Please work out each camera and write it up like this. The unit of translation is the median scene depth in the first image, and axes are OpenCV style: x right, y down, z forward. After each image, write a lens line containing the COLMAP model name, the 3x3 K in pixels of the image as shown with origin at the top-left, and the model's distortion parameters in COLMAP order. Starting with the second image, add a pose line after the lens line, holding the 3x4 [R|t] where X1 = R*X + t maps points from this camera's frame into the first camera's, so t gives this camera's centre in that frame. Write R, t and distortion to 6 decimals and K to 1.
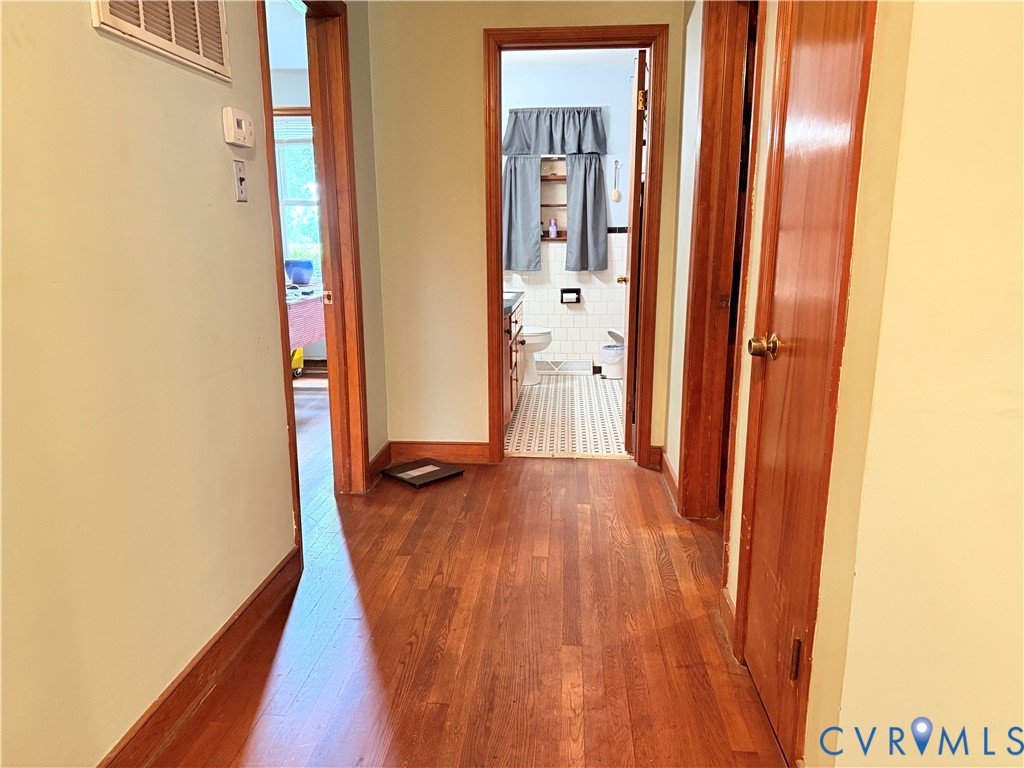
lens RADIAL K [[728.4, 0, 515.2], [0, 728.4, 389.5], [0, 0, 1]] dist [0.078473, -0.090474]
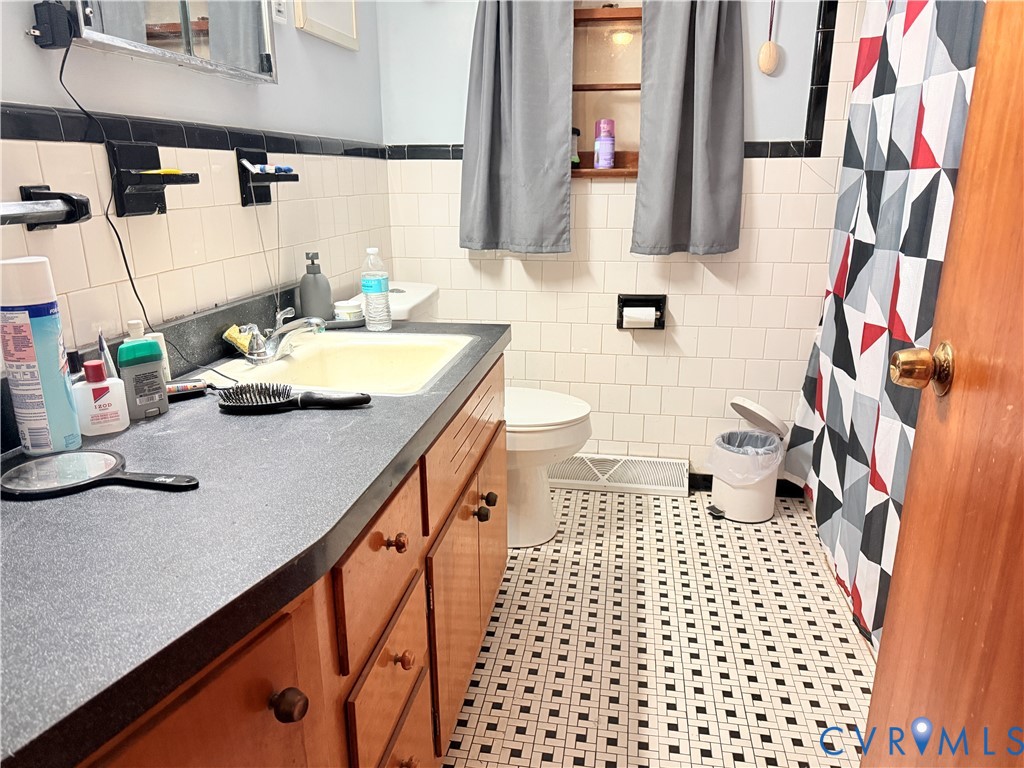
lens RADIAL K [[728.4, 0, 506.6], [0, 728.4, 382.2], [0, 0, 1]] dist [0.078473, -0.090474]
pose [[0.995384, 0.026633, -0.092204, 0.039480], [-0.020688, 0.997681, 0.064842, -0.116194], [0.093717, -0.062635, 0.993627, 0.588281]]
